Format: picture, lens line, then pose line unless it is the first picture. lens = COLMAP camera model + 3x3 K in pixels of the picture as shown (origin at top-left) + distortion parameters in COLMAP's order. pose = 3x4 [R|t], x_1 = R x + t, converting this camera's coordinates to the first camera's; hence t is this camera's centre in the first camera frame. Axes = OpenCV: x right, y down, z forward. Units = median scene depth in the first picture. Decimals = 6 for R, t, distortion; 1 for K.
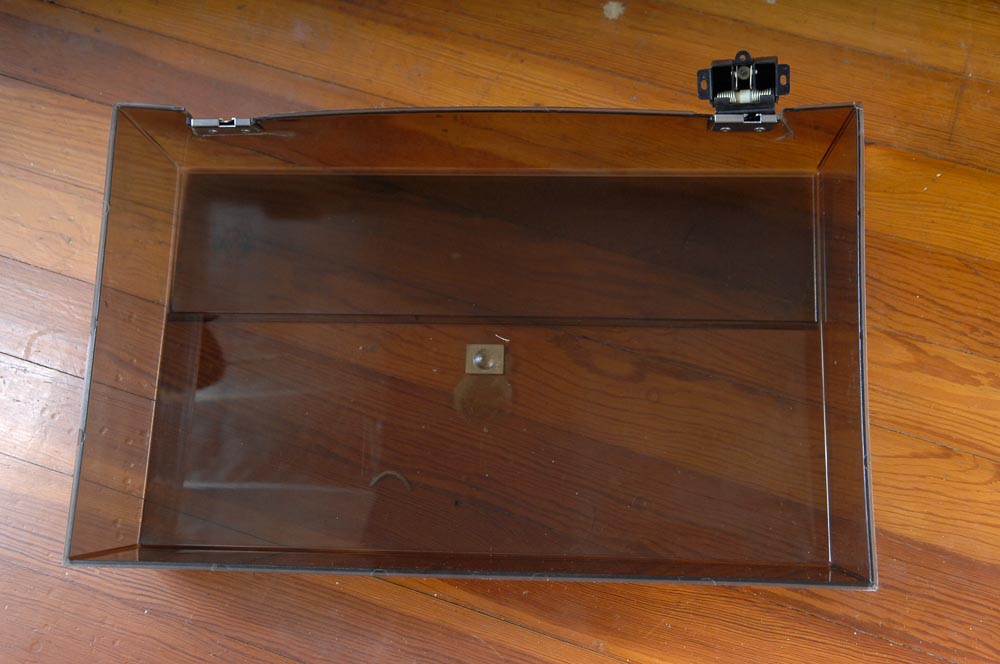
lens RADIAL K [[1259.2, 0, 505.4], [0, 1259.2, 323.0], [0, 0, 1]] dist [0.109672, 0.000000]
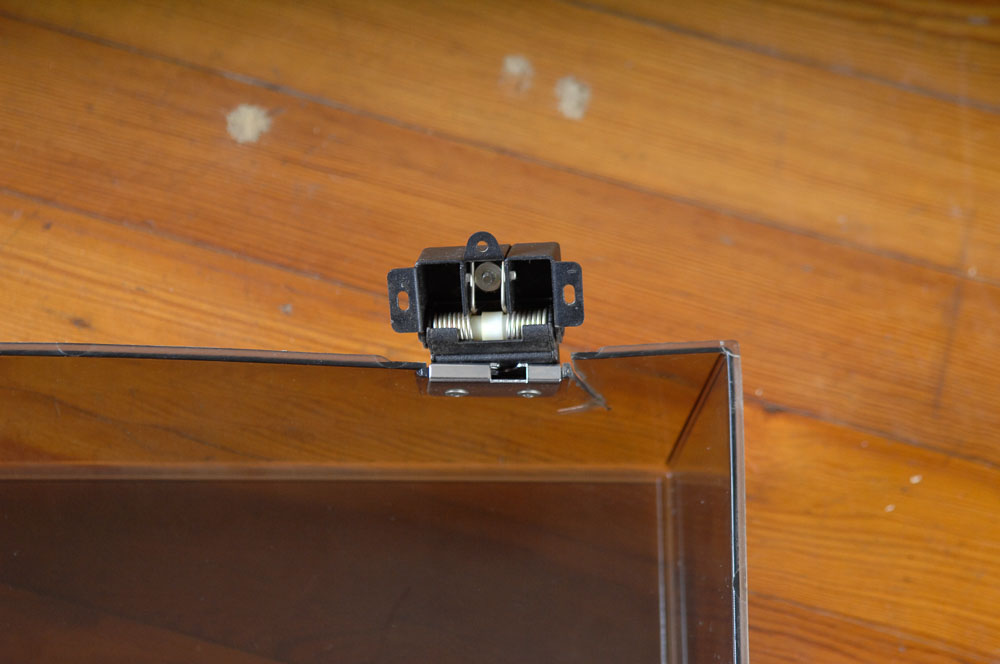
lens RADIAL K [[2343.0, 0, 500.9], [0, 2343.0, 336.3], [0, 0, 1]] dist [0.260316, 0.000000]
pose [[0.993504, 0.003291, 0.113749, 0.082756], [0.010771, 0.992375, -0.122785, -0.061045], [-0.113285, 0.123213, 0.985893, 0.135970]]
